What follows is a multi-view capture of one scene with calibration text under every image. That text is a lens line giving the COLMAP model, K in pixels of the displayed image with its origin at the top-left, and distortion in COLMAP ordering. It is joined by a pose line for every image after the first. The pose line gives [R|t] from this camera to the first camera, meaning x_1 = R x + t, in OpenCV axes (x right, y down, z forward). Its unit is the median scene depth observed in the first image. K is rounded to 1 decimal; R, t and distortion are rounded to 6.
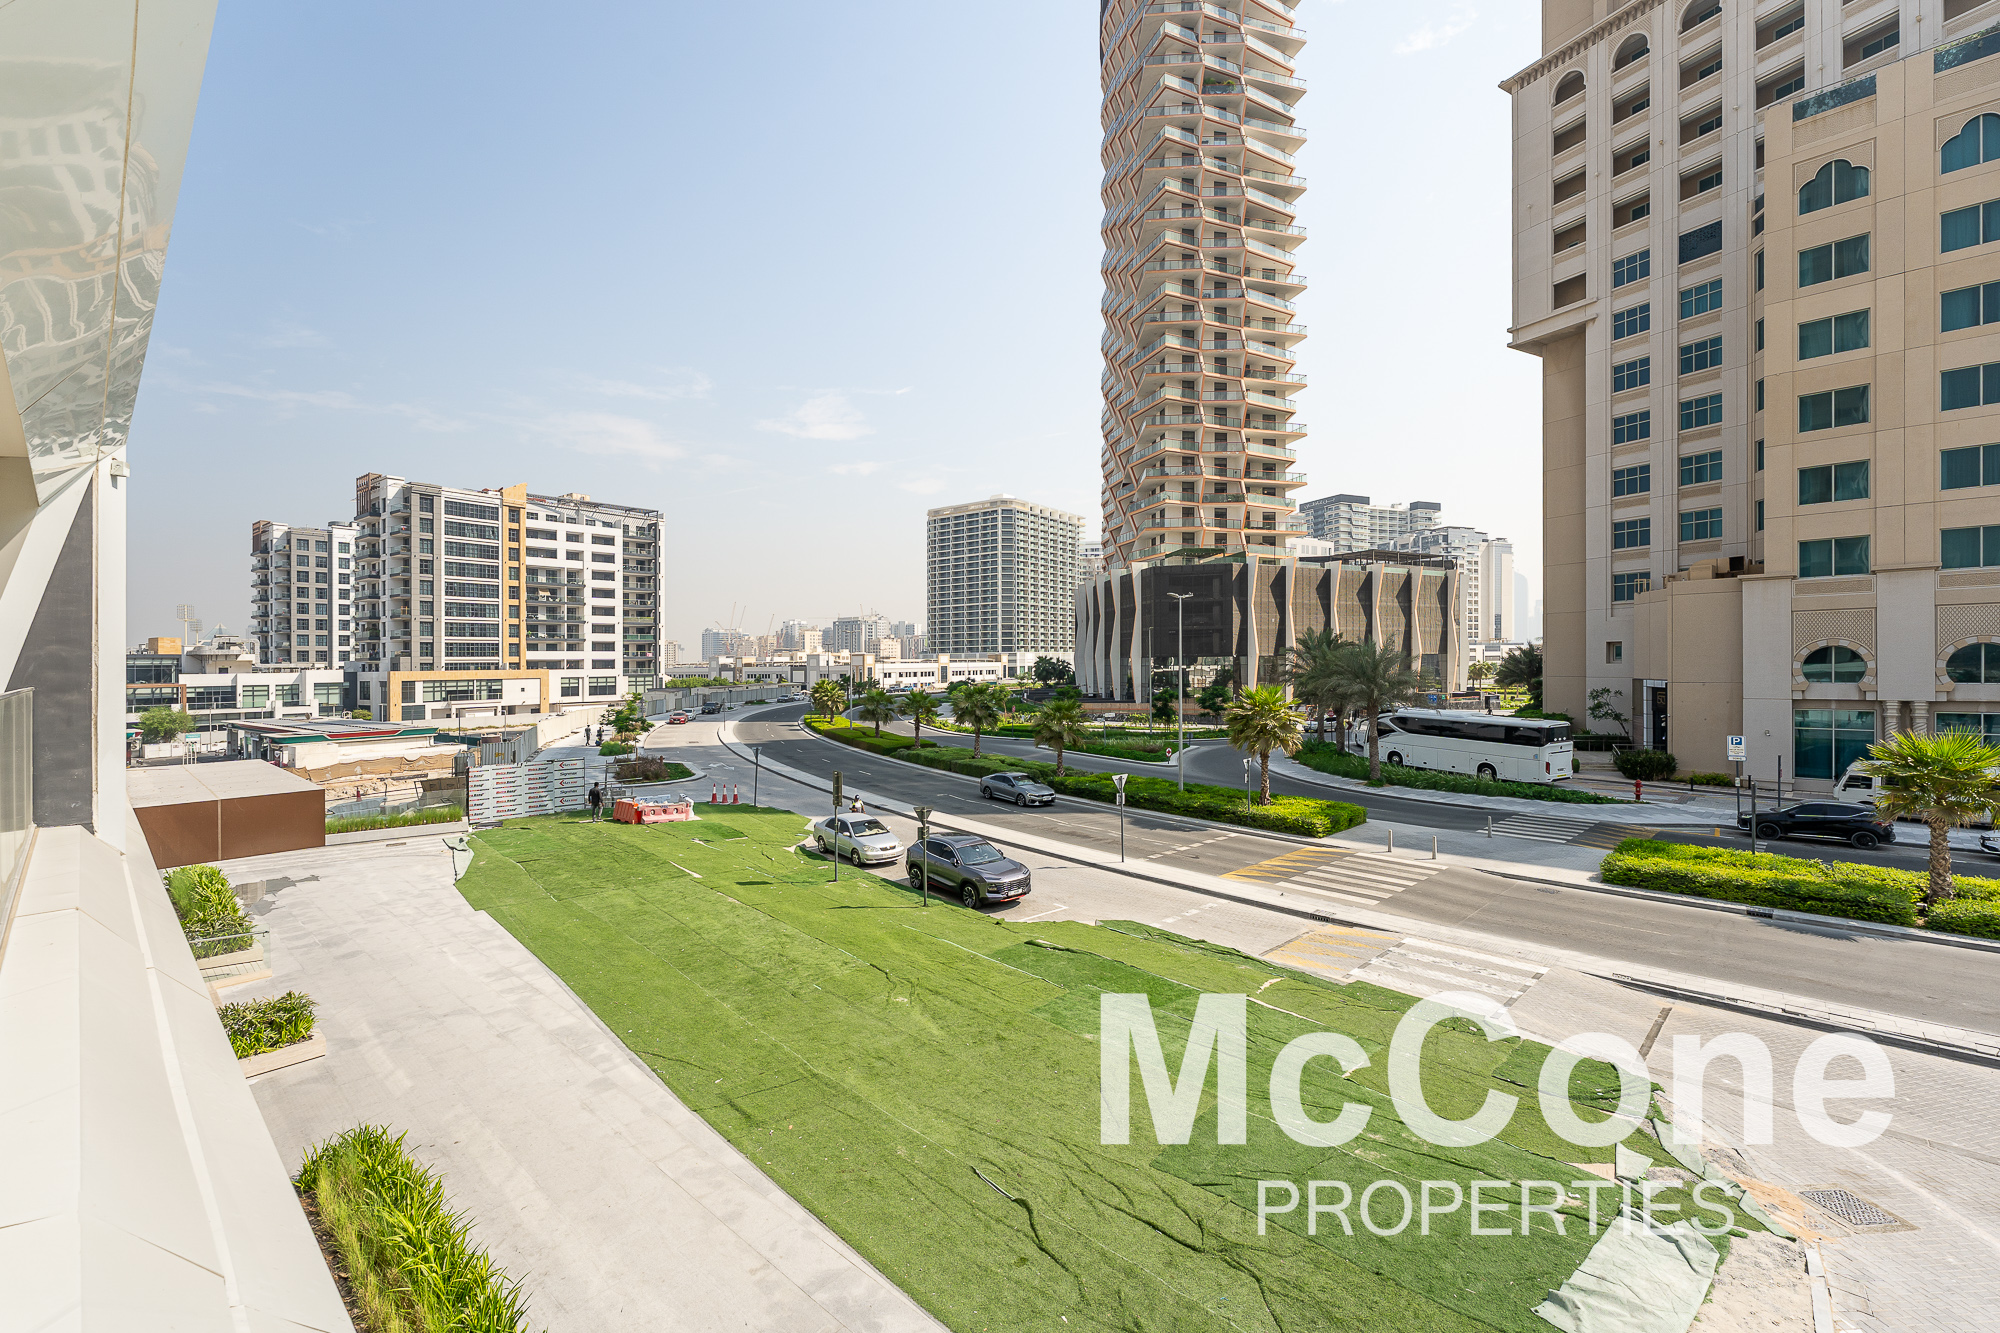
lens RADIAL K [[809.2, 0, 990.3], [0, 809.2, 655.6], [0, 0, 1]] dist [-0.002528, -0.000473]
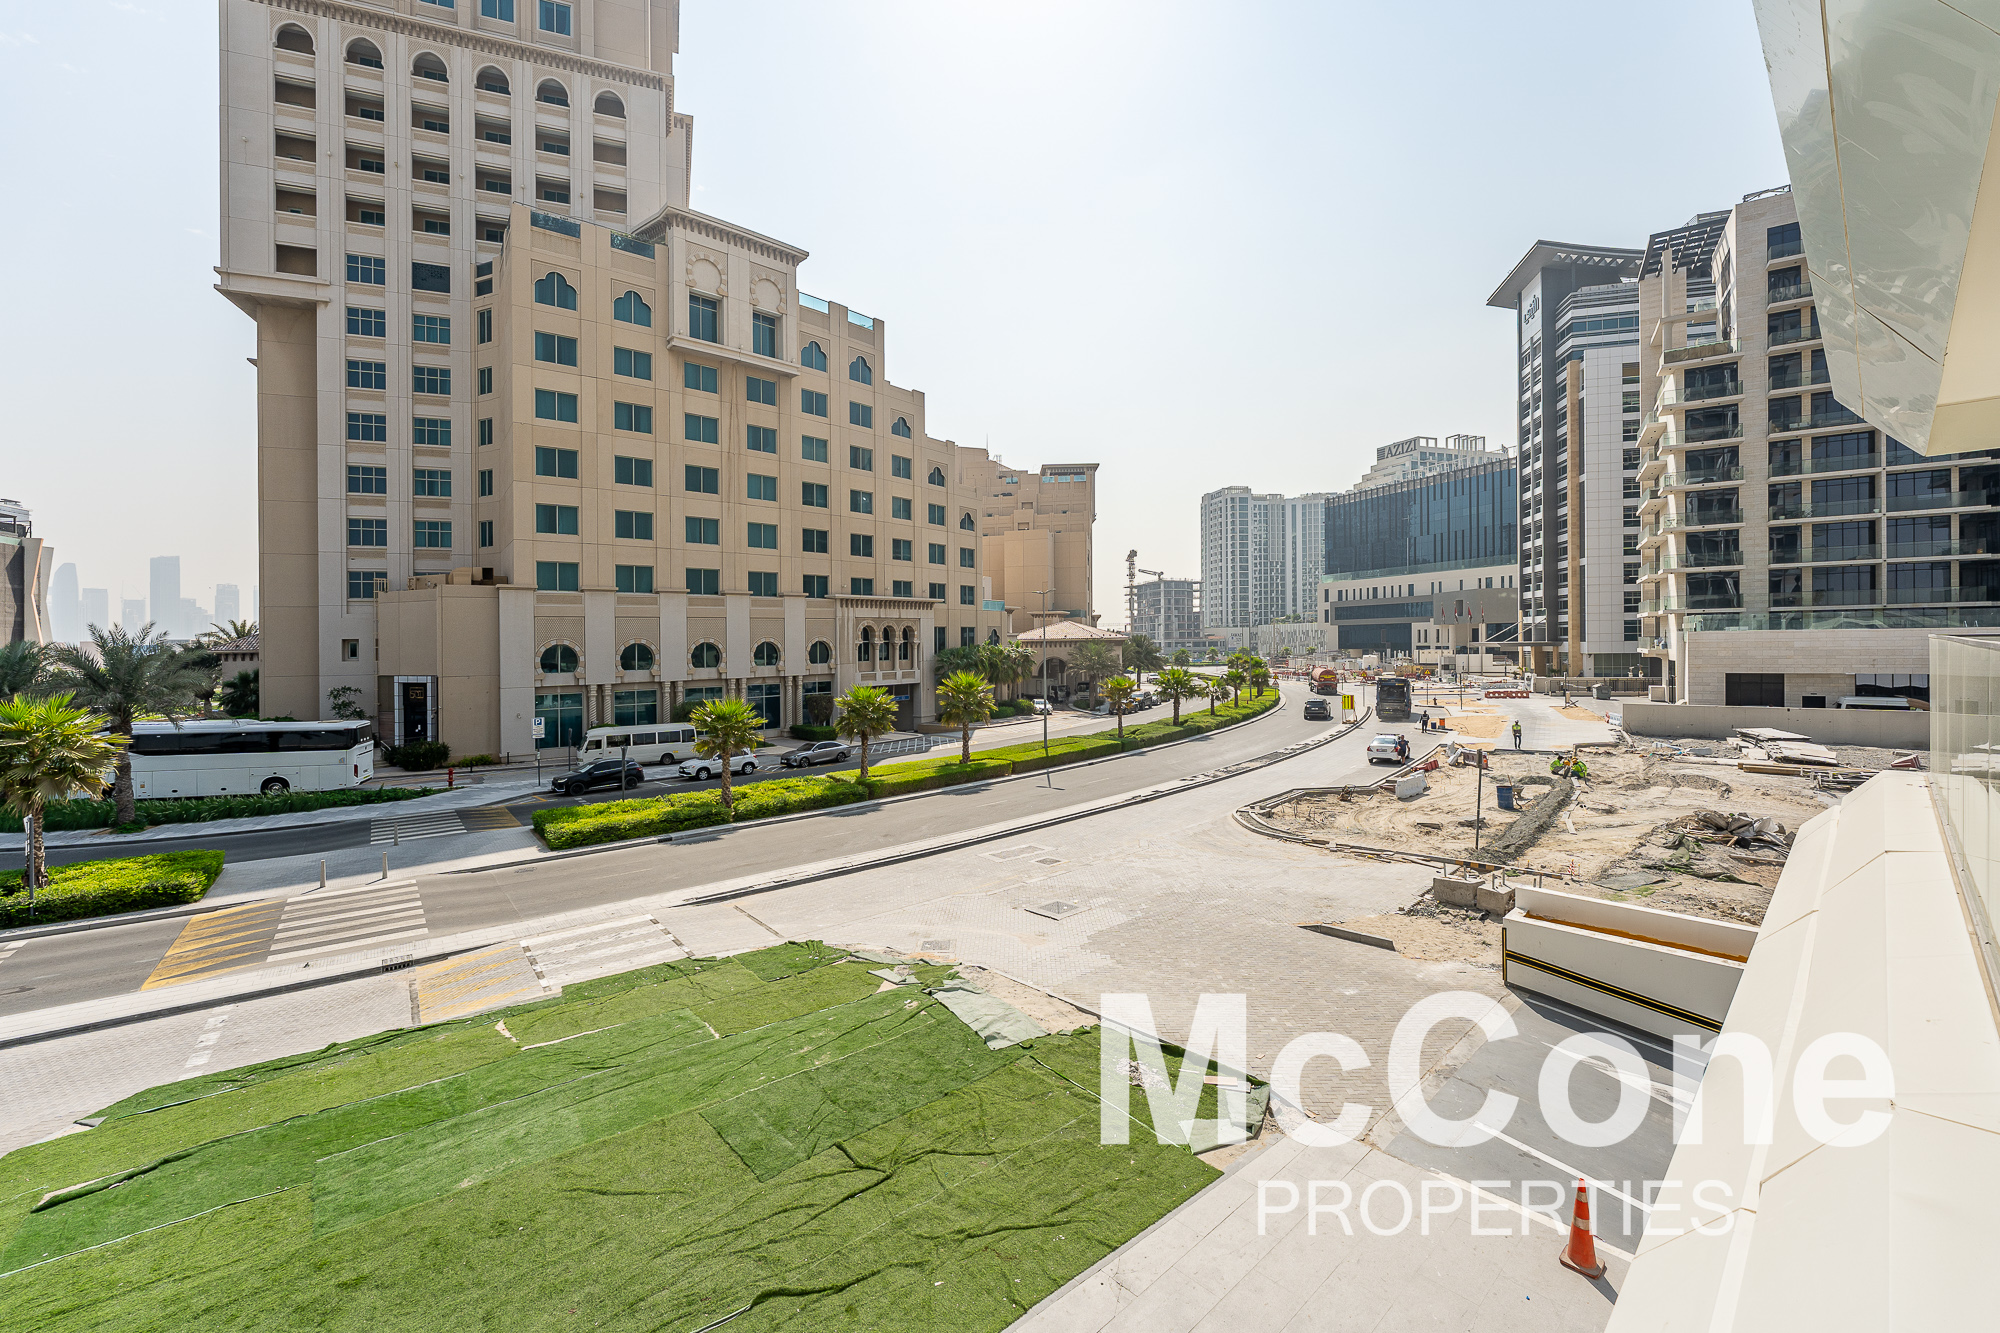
lens RADIAL K [[820.1, 0, 986.4], [0, 820.1, 644.3], [0, 0, 1]] dist [0.001338, -0.000148]
pose [[0.106535, 0.010148, 0.994257, -0.188535], [0.004735, 0.999931, -0.010713, 0.004809], [-0.994298, 0.005849, 0.106479, 0.164879]]
